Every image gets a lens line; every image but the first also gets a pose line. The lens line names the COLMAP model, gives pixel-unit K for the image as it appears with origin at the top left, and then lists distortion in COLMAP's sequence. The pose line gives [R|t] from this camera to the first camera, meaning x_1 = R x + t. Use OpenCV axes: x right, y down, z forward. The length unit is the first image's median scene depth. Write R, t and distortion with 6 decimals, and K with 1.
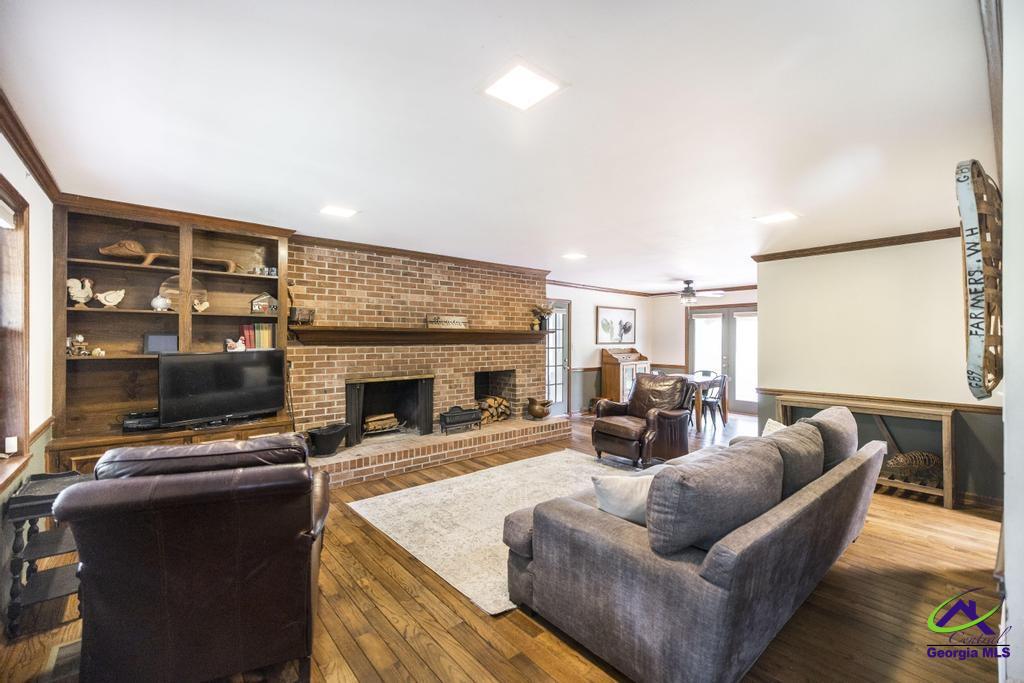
lens RADIAL K [[432.9, 0, 517.1], [0, 432.9, 337.7], [0, 0, 1]] dist [0.000970, -0.000020]
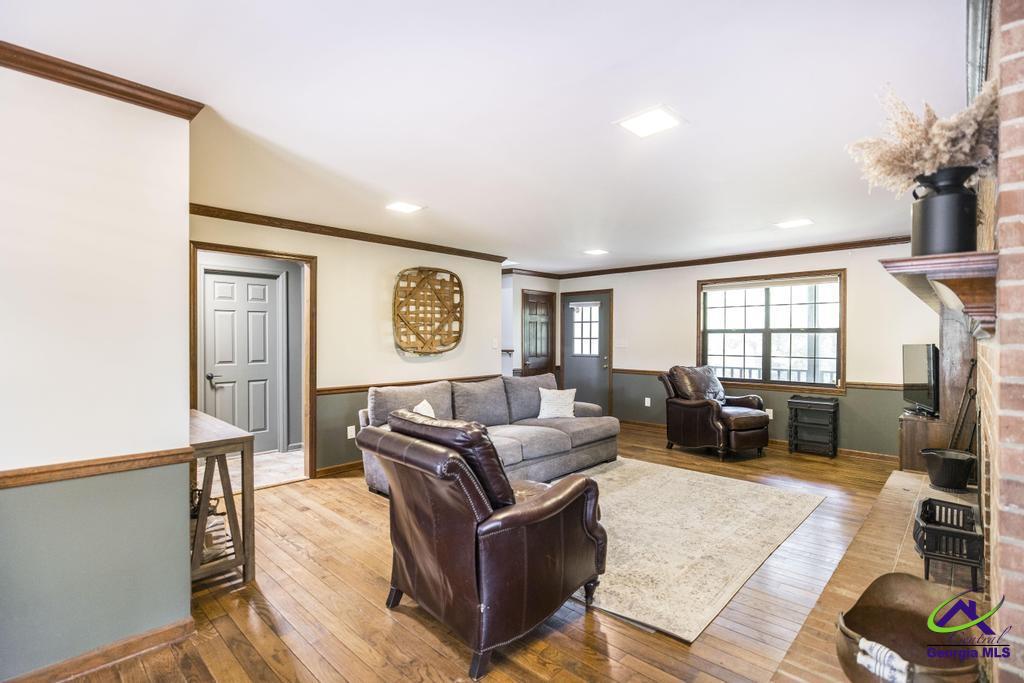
lens RADIAL K [[478.6, 0, 512.0], [0, 478.6, 341.5], [0, 0, 1]] dist [0.000705, 0.000030]
pose [[-0.995660, -0.004281, -0.092969, 0.329489], [-0.004944, 0.999964, 0.006900, 0.015529], [0.092936, 0.007330, -0.995645, 1.541370]]
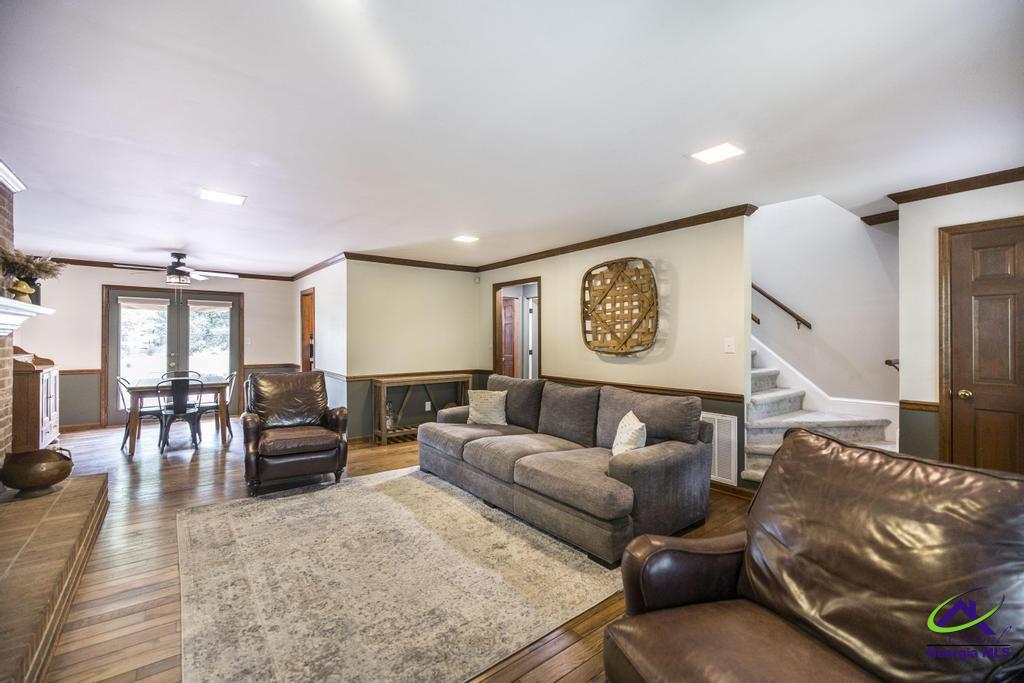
lens RADIAL K [[432.9, 0, 517.1], [0, 432.9, 337.7], [0, 0, 1]] dist [0.000970, -0.000020]
pose [[0.036111, -0.002352, 0.999345, -0.523244], [-0.005104, 0.999984, 0.002538, 0.016418], [-0.999335, -0.005193, 0.036098, 0.575335]]
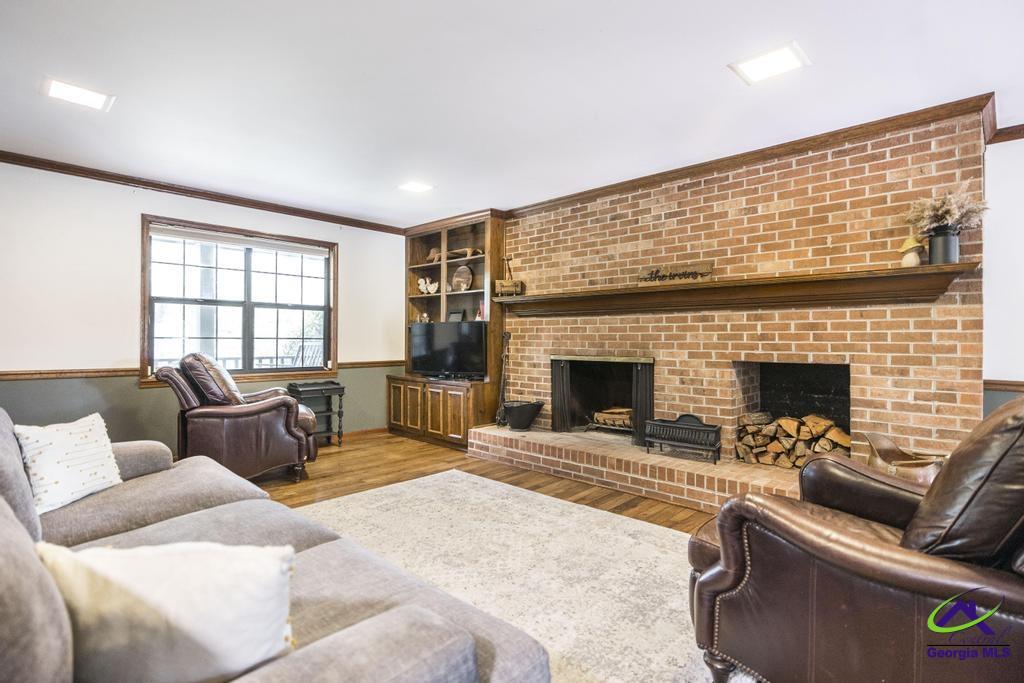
lens RADIAL K [[503.3, 0, 511.3], [0, 503.3, 337.1], [0, 0, 1]] dist [0.000038, -0.000017]
pose [[0.096997, -0.006144, -0.995266, 0.594872], [-0.002738, 0.999976, -0.006440, 0.063255], [0.995281, 0.003349, 0.096978, 0.772401]]
